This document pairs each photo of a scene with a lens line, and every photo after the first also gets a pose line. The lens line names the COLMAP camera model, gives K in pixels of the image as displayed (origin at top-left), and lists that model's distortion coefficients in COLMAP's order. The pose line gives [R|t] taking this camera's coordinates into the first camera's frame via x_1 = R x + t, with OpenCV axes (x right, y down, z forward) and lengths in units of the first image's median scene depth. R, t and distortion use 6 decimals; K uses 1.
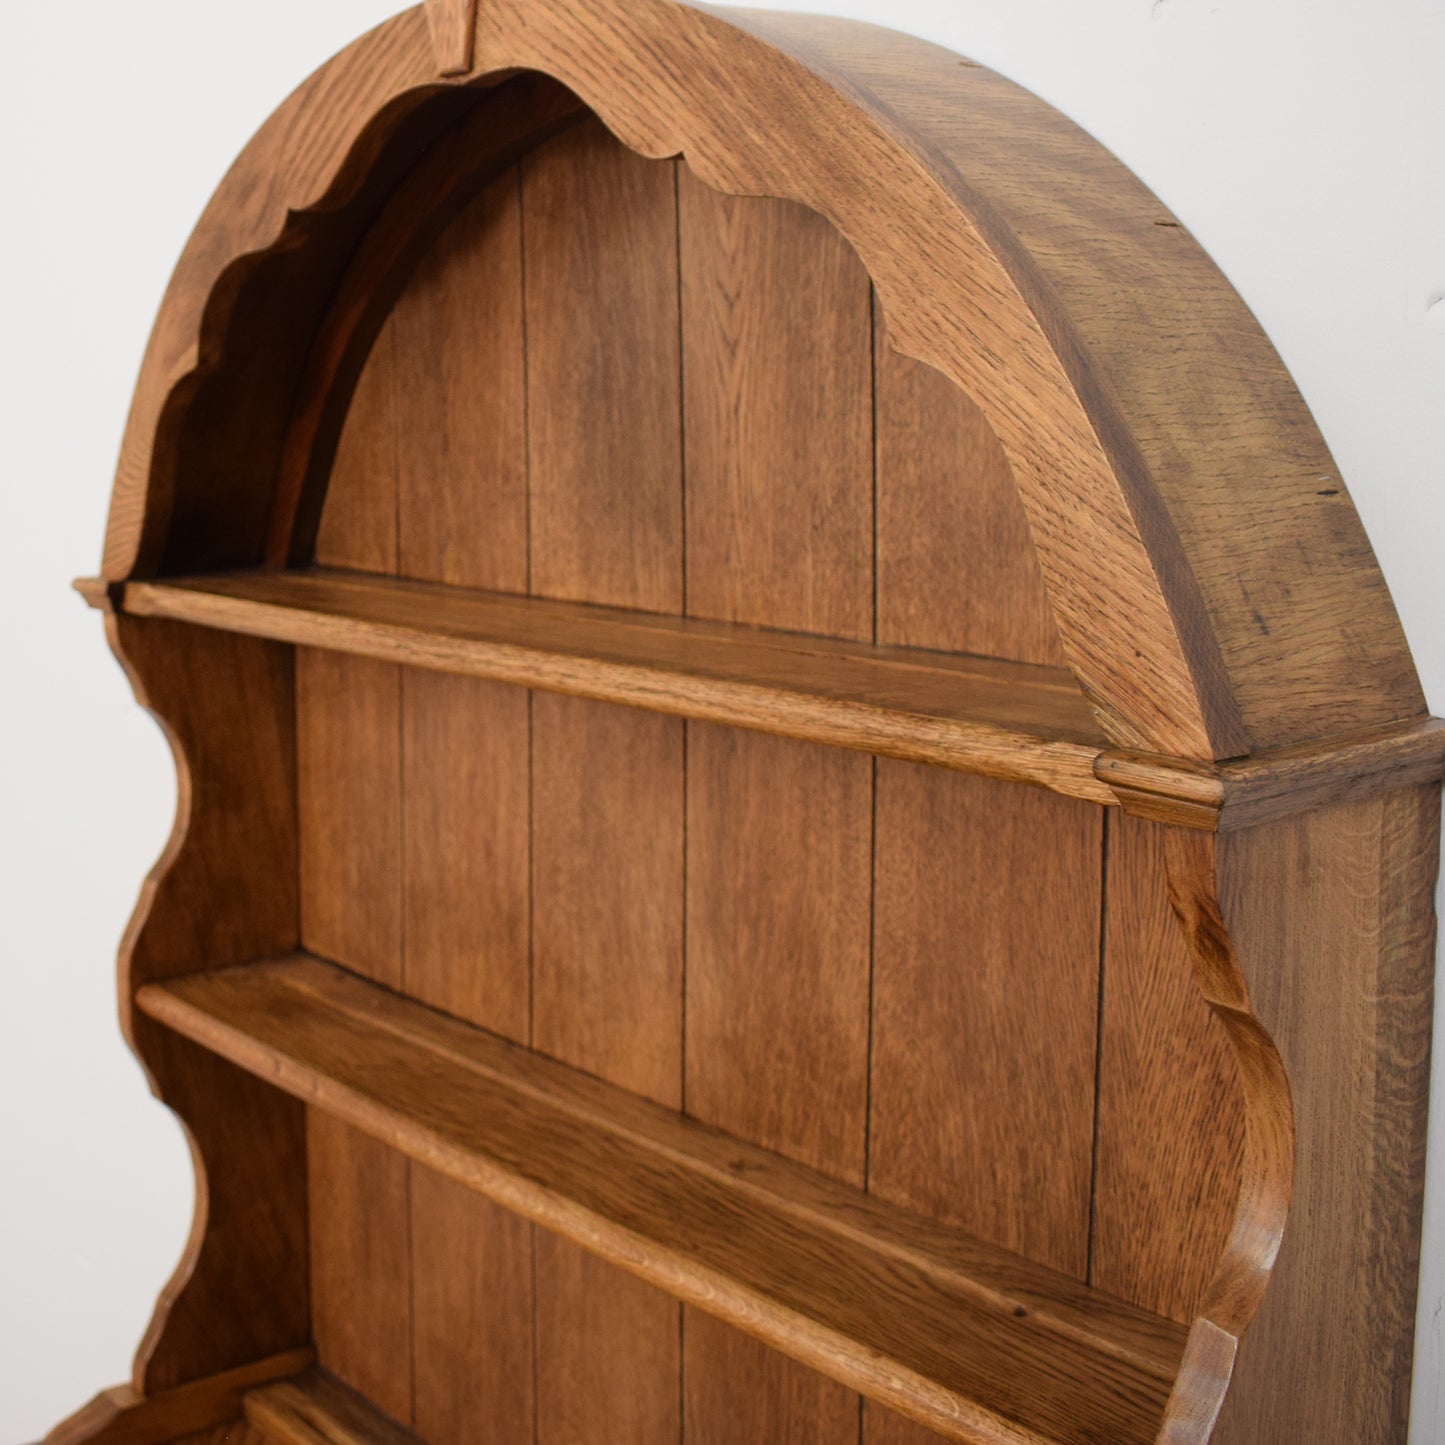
lens RADIAL K [[2080.9, 0, 372.6], [0, 2080.9, 545.4], [0, 0, 1]] dist [-0.106525, 0.021682]
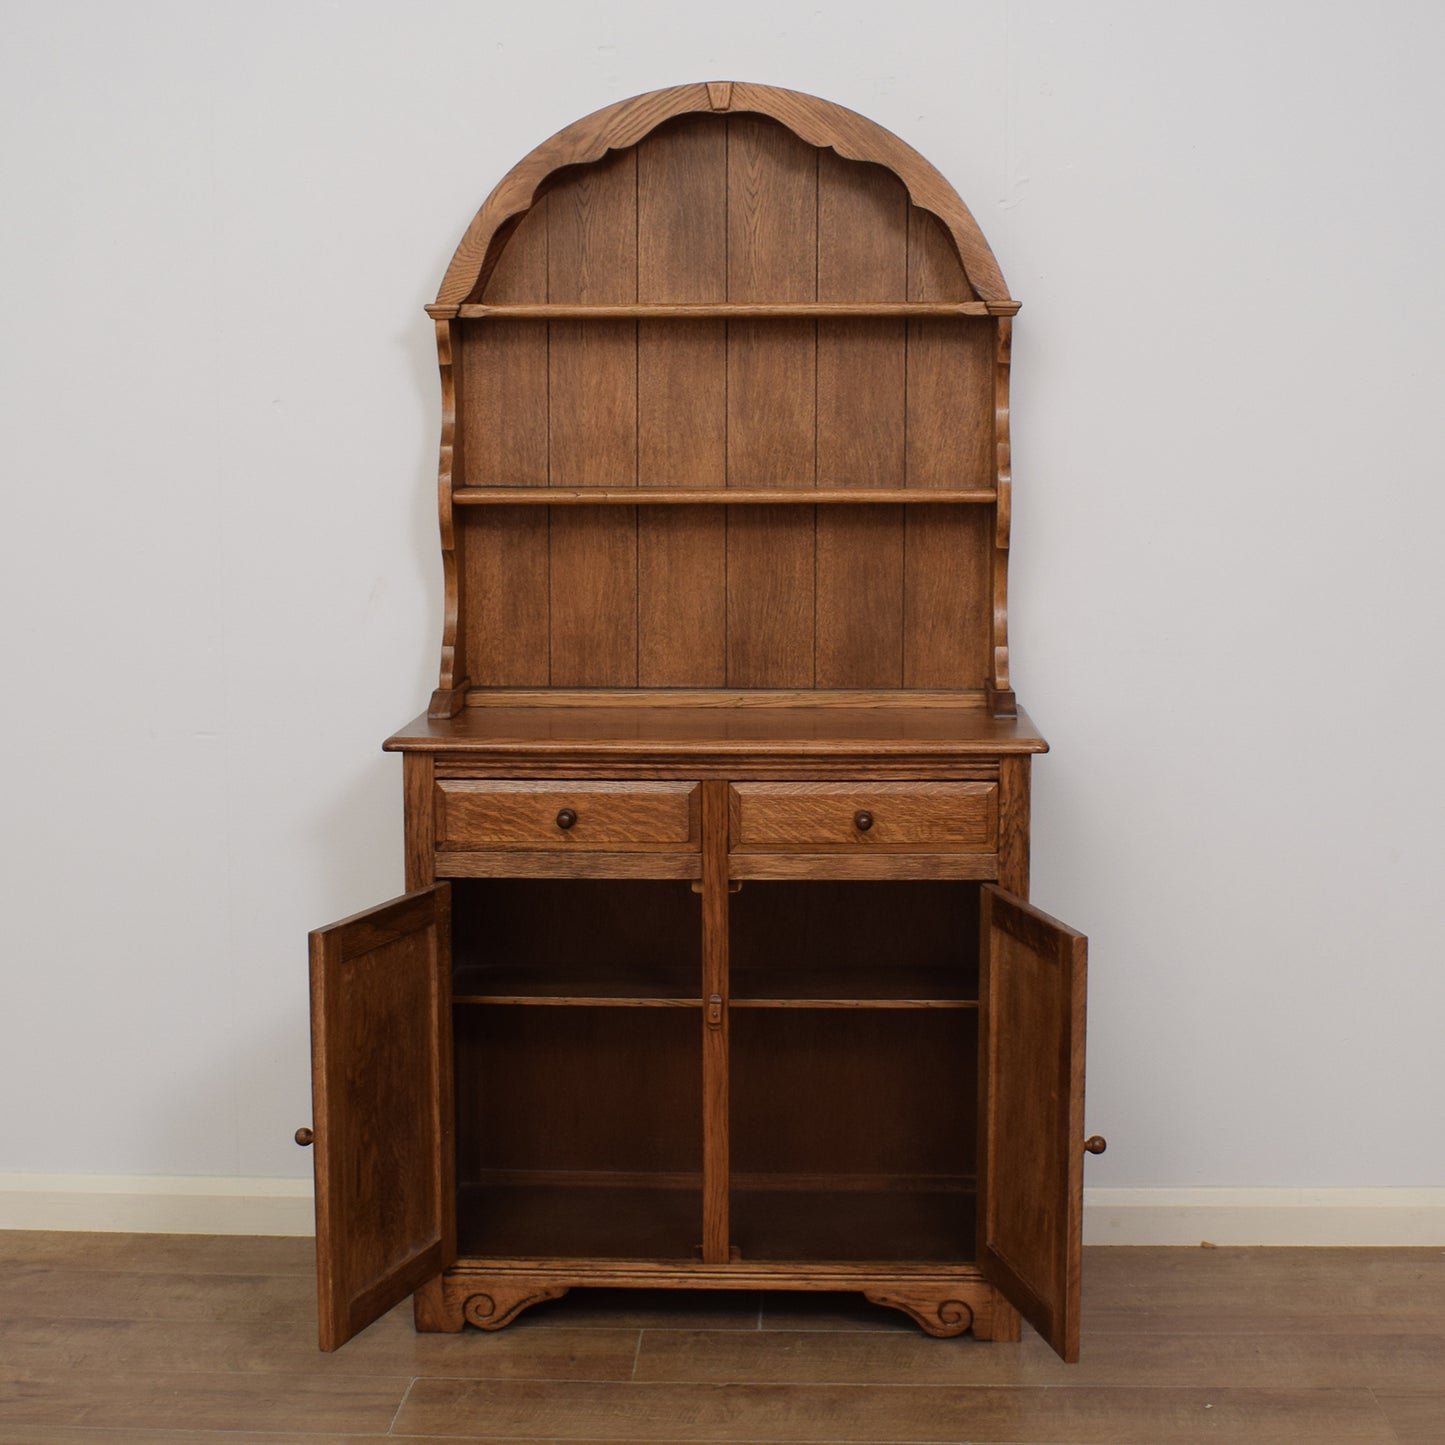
lens RADIAL K [[2448.9, 0, 687.3], [0, 2448.9, 726.8], [0, 0, 1]] dist [-0.086967, -0.030878]
pose [[0.591782, -0.089054, 0.801164, -2.831176], [0.061487, 0.995970, 0.065290, 0.419357], [-0.803750, 0.010624, 0.594873, -1.023775]]
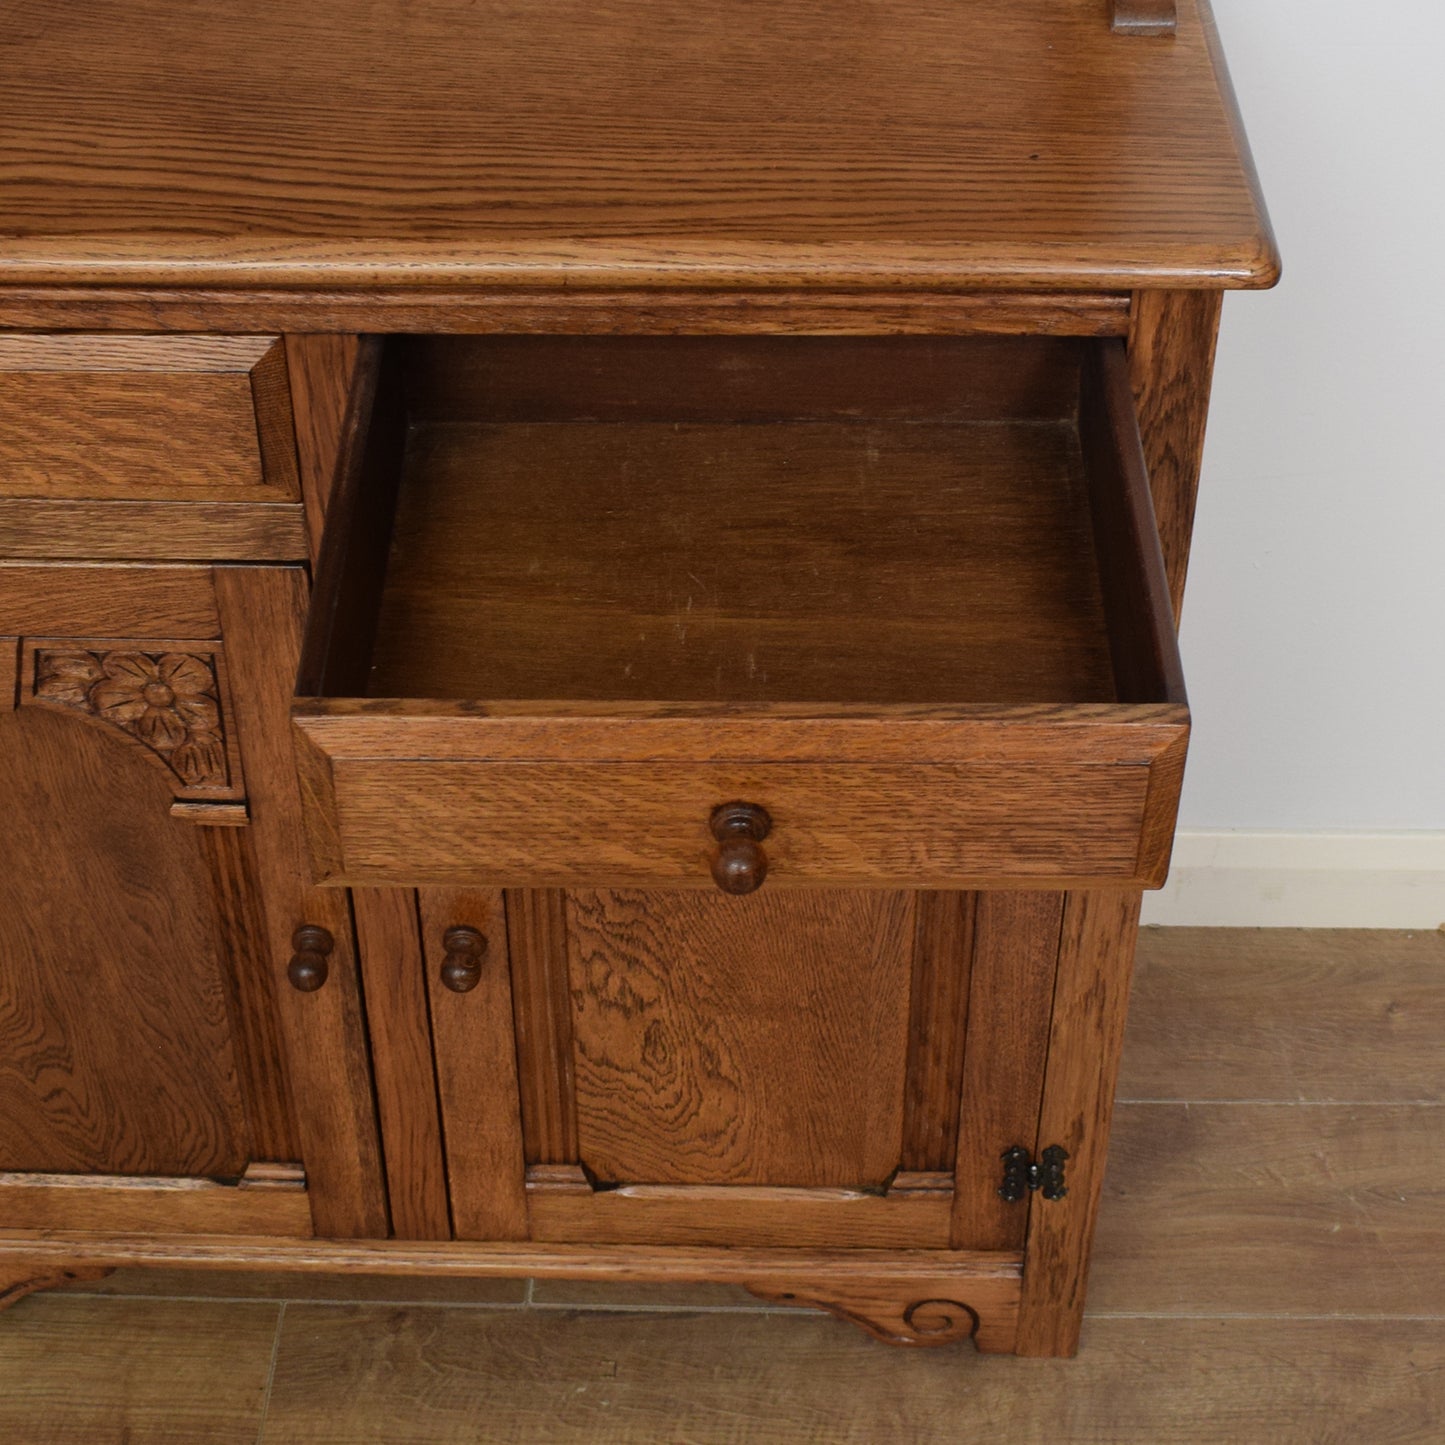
lens RADIAL K [[2740.6, 0, 716.8], [0, 2740.6, 686.9], [0, 0, 1]] dist [-0.113315, 0.045081]
pose [[0.566056, -0.519756, 0.639871, -0.976196], [0.061353, 0.800606, 0.596042, 0.081801], [-0.822080, -0.298135, 0.485076, 0.080416]]
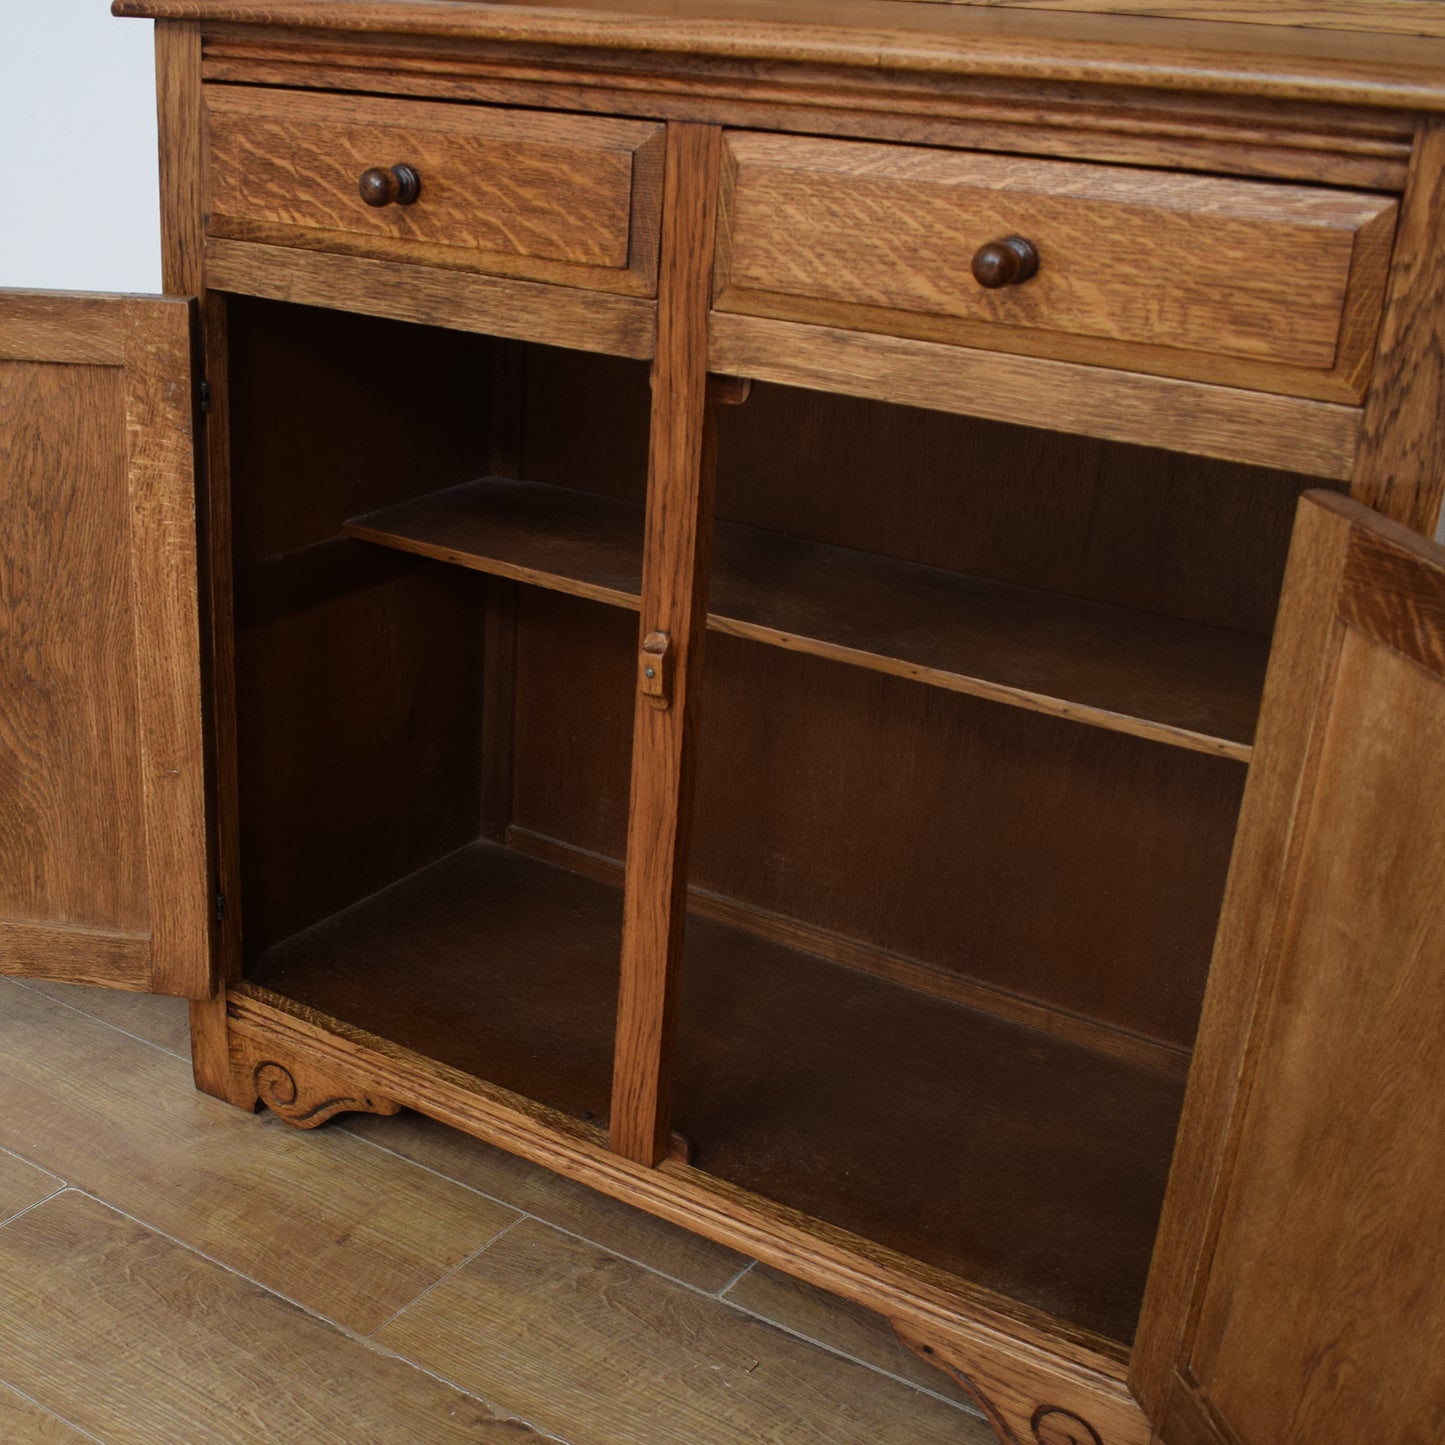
lens RADIAL K [[2061.8, 0, 440.9], [0, 2061.8, 861.4], [0, 0, 1]] dist [-0.093598, -0.000934]
pose [[0.945852, -0.111232, 0.304945, -0.687475], [-0.002936, 0.936484, 0.350698, 0.698213], [-0.324585, -0.332603, 0.885449, -0.174549]]
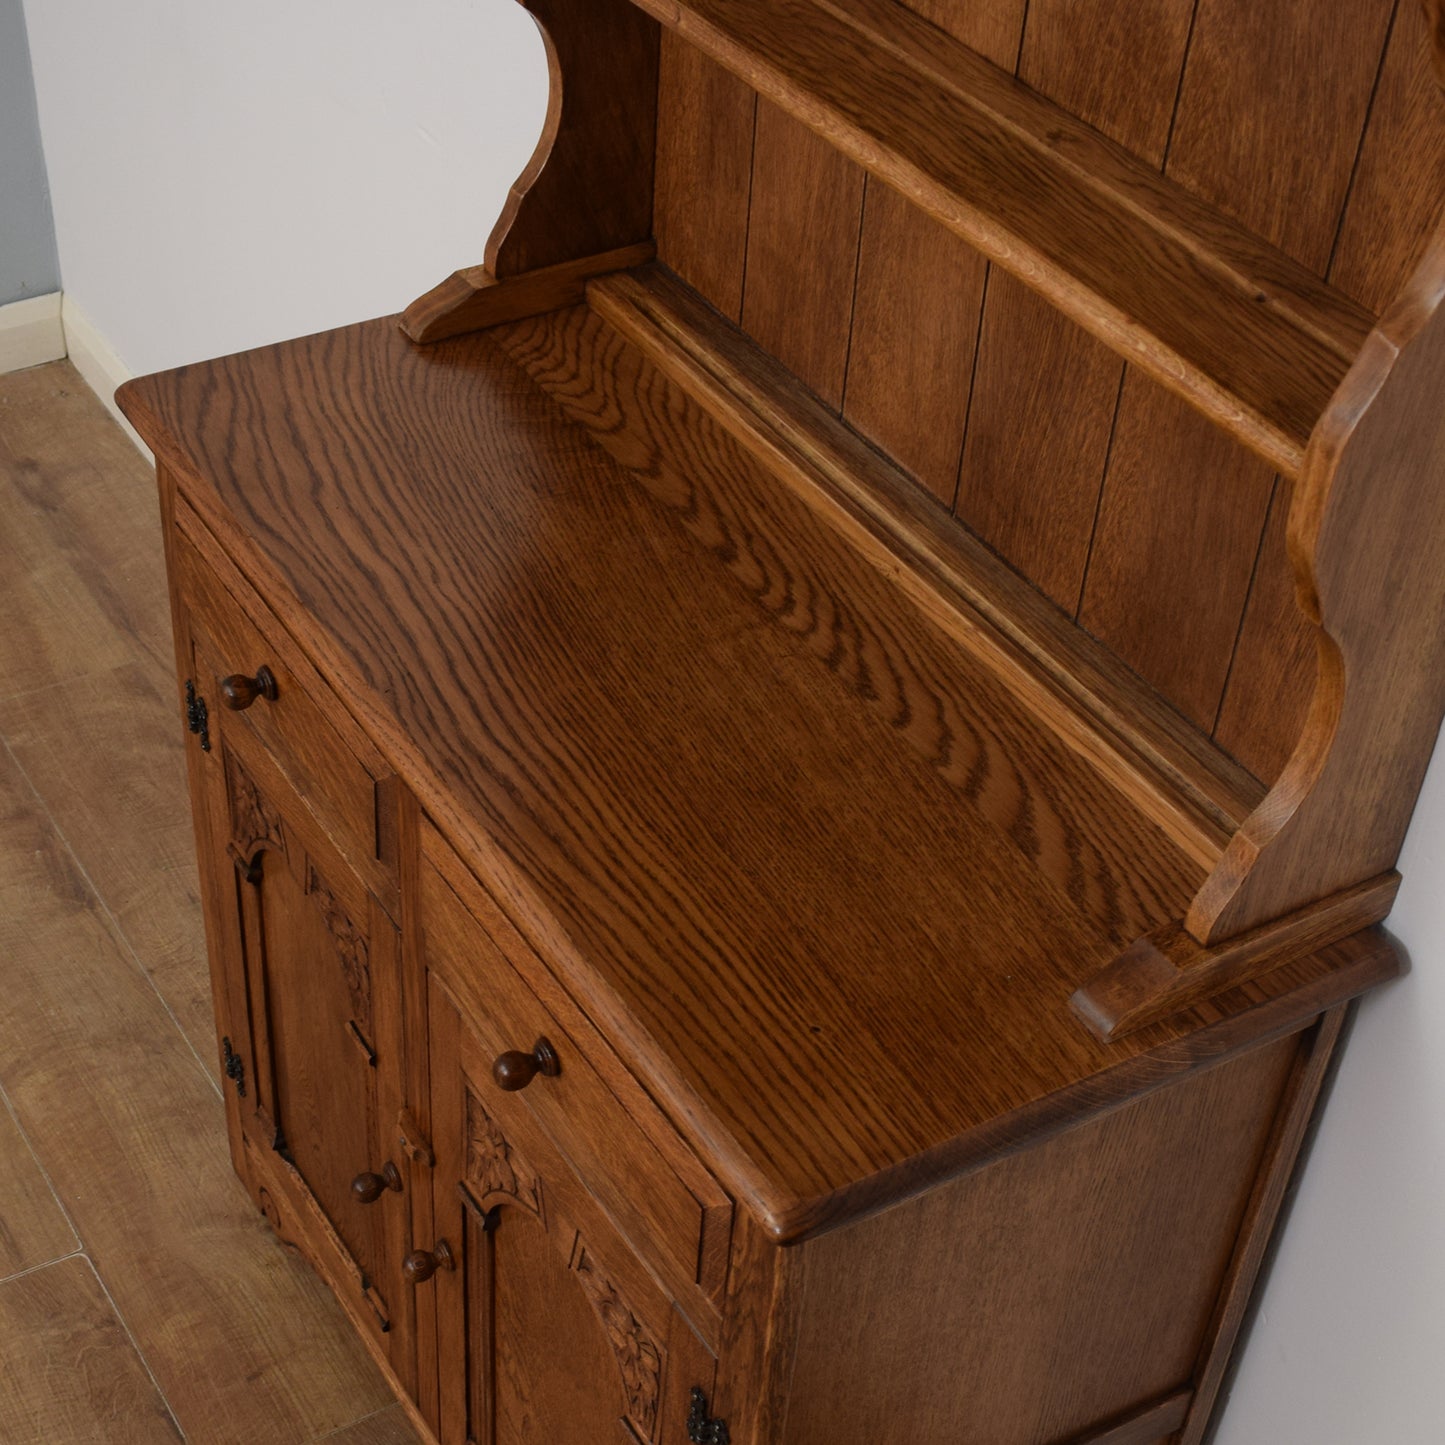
lens RADIAL K [[2423.7, 0, 619.1], [0, 2423.7, 989.7], [0, 0, 1]] dist [-0.088576, -0.003461]
pose [[0.997228, 0.074376, -0.002194, -0.021462], [-0.055653, 0.765125, 0.641472, -0.166389], [0.049388, -0.639572, 0.767143, -0.310584]]
